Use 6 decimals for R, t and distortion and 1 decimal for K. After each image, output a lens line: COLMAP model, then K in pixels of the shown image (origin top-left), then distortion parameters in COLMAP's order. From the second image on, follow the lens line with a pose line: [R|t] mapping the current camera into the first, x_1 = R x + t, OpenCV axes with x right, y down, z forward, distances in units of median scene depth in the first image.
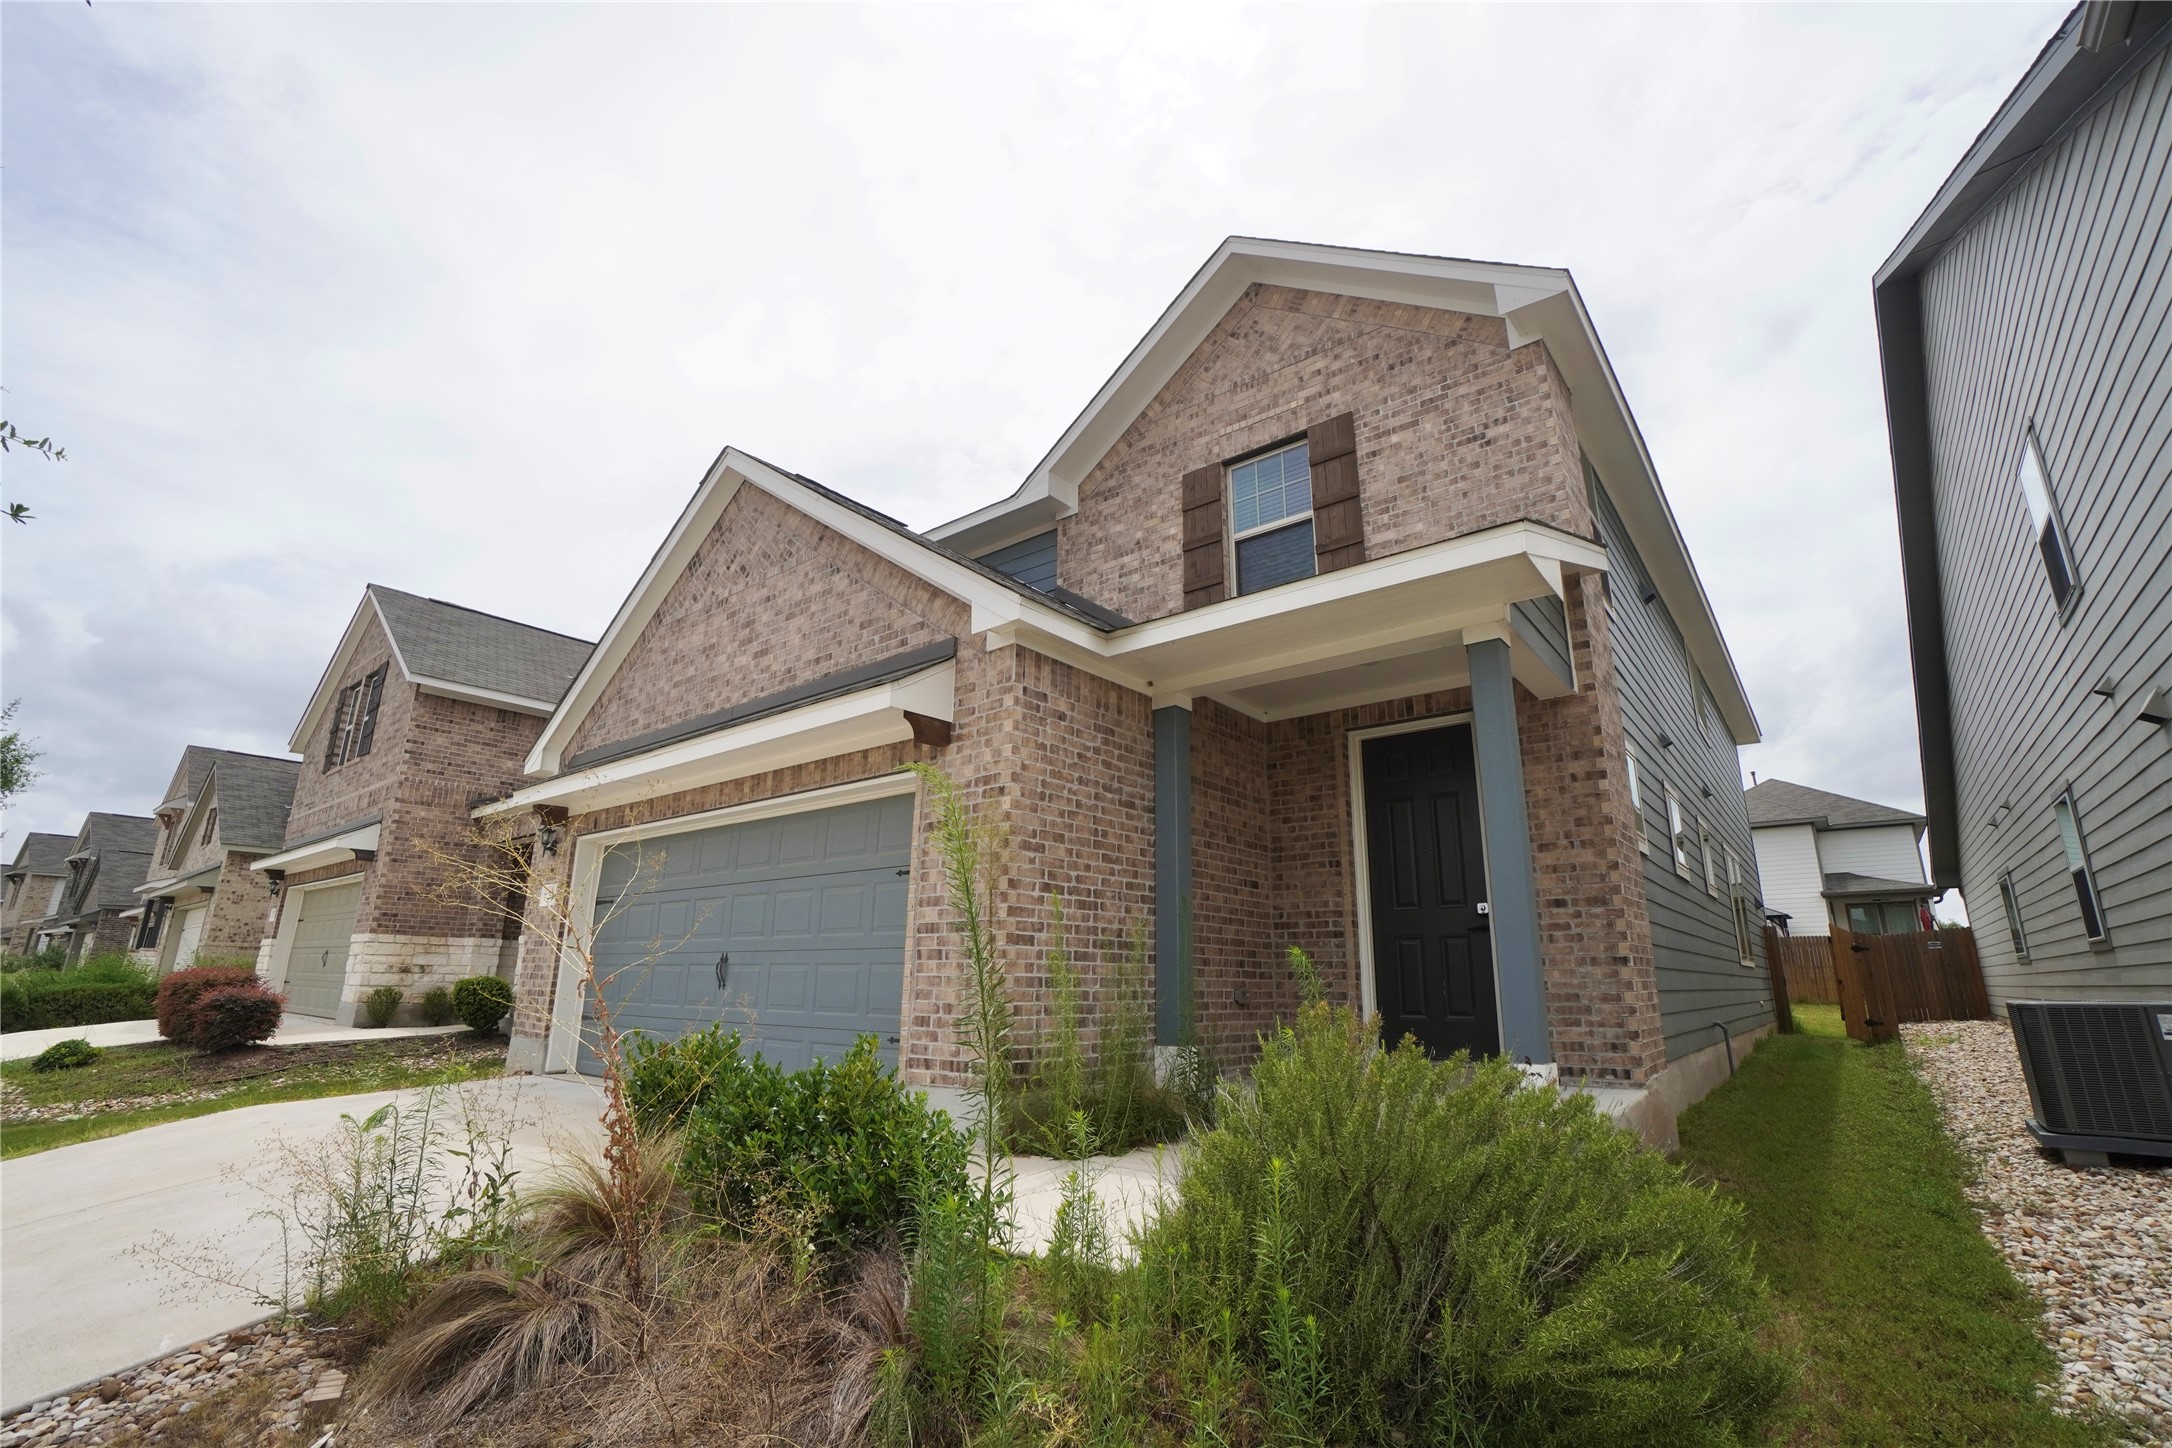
lens RADIAL K [[946.8, 0, 1089.0], [0, 946.8, 723.6], [0, 0, 1]] dist [-0.061127, 0.024042]
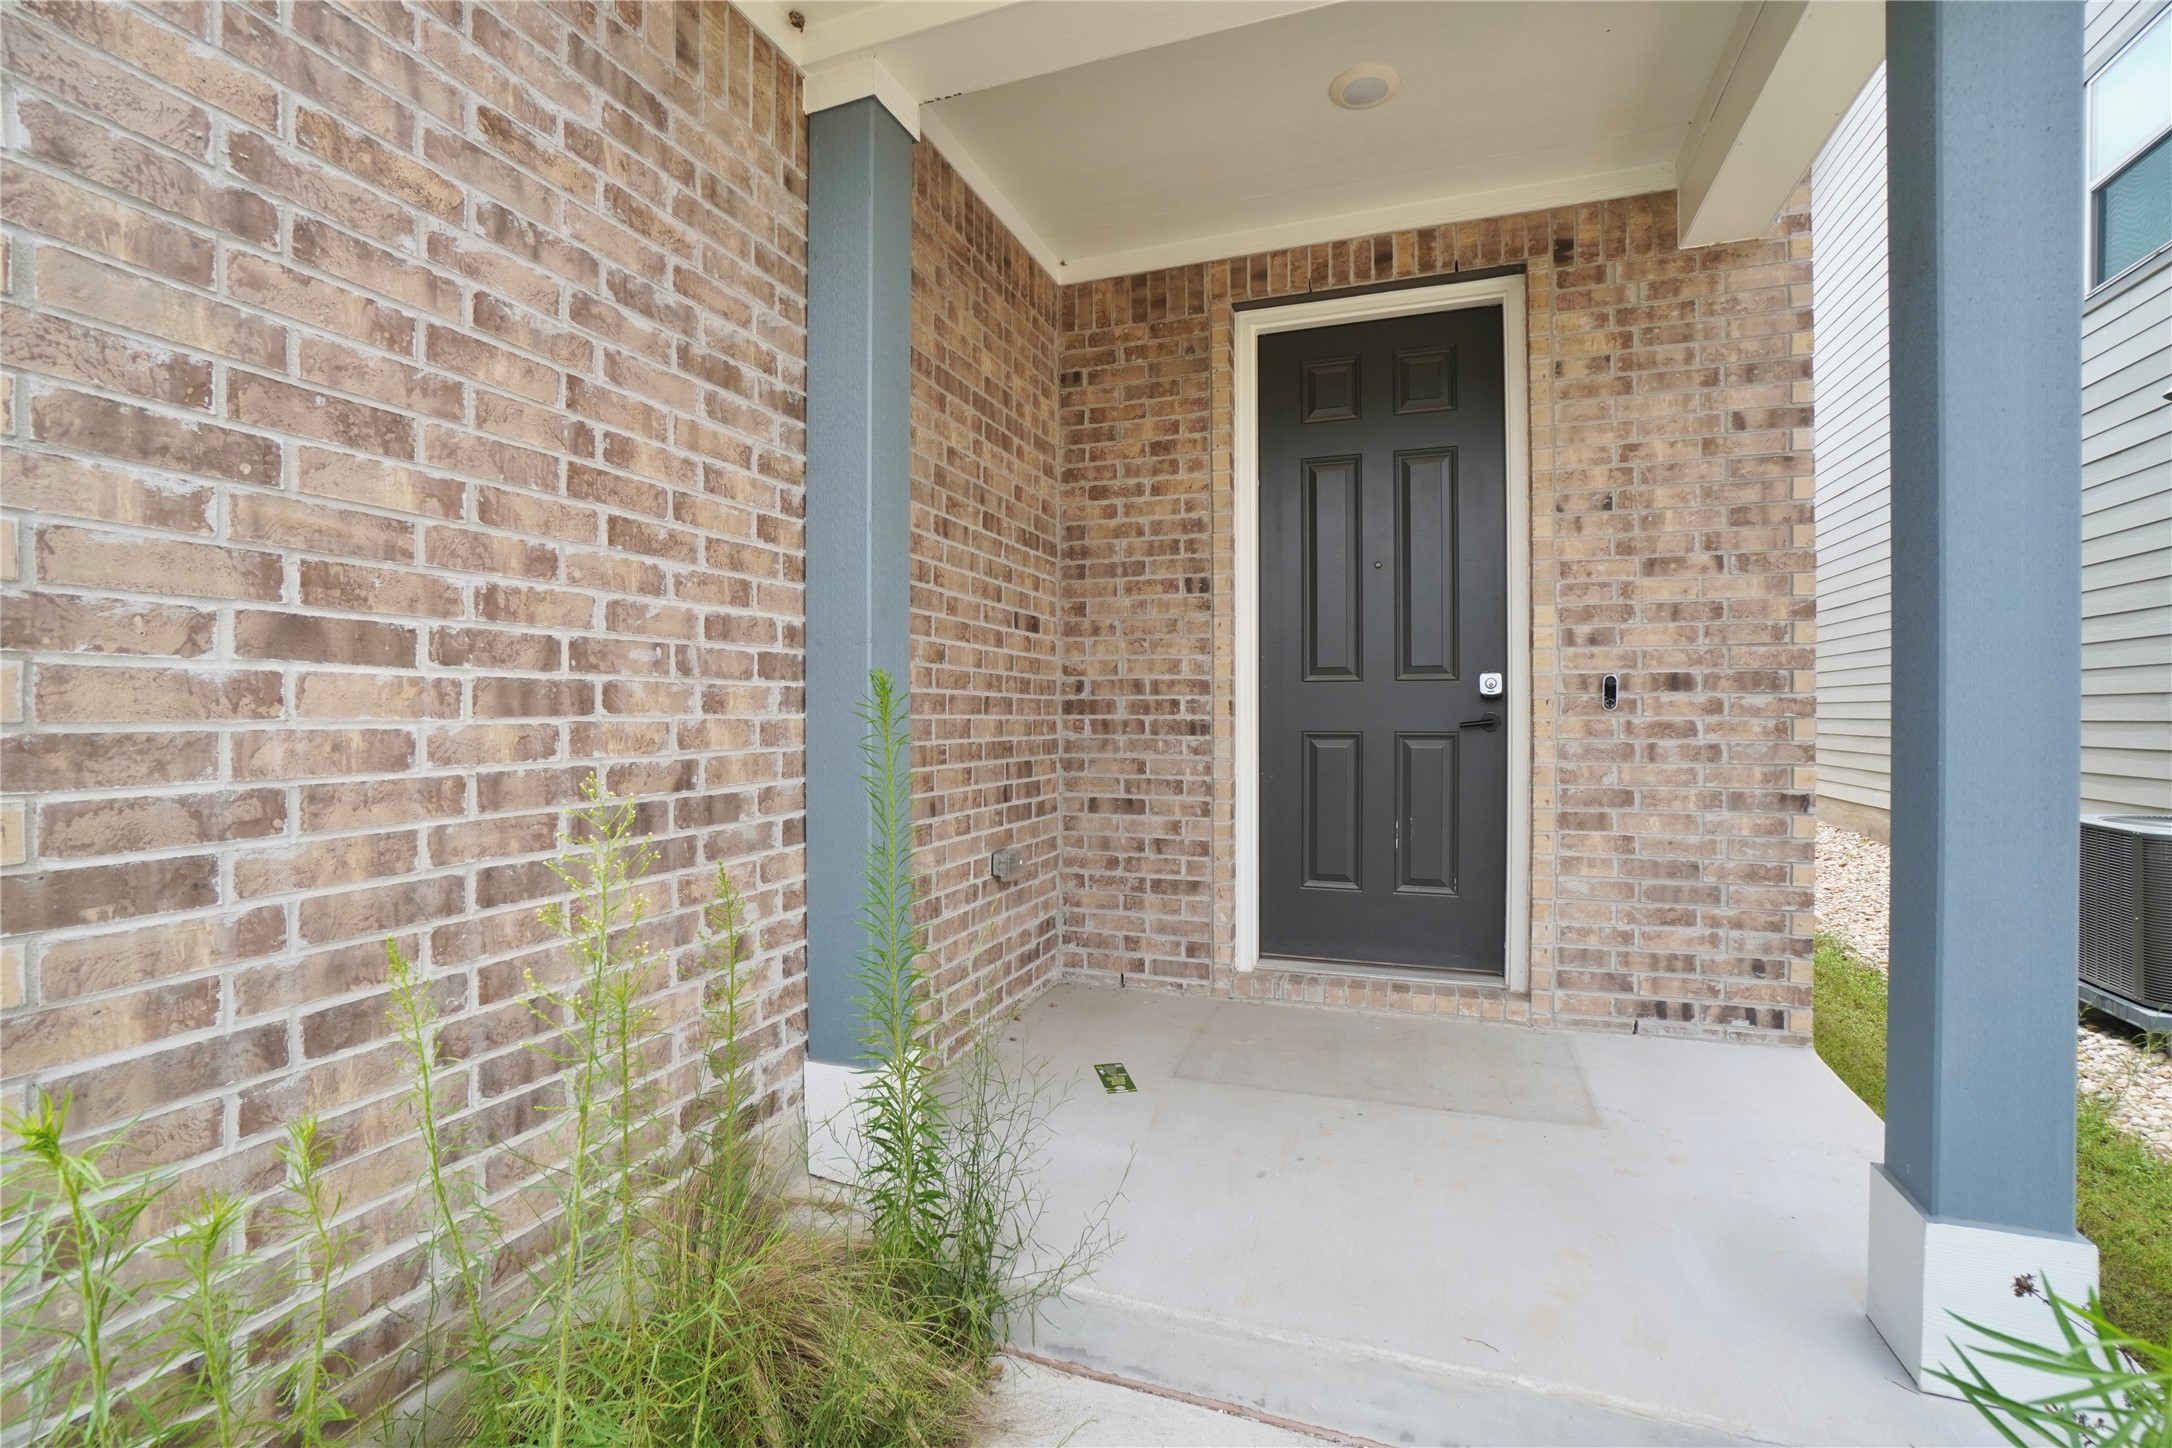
lens RADIAL K [[946.8, 0, 1089.0], [0, 946.8, 723.6], [0, 0, 1]] dist [-0.061127, 0.024042]
pose [[0.945996, -0.016670, 0.323750, 0.056383], [-0.074974, 0.960351, 0.268522, 0.104882], [-0.315390, -0.278294, 0.907239, 0.641865]]
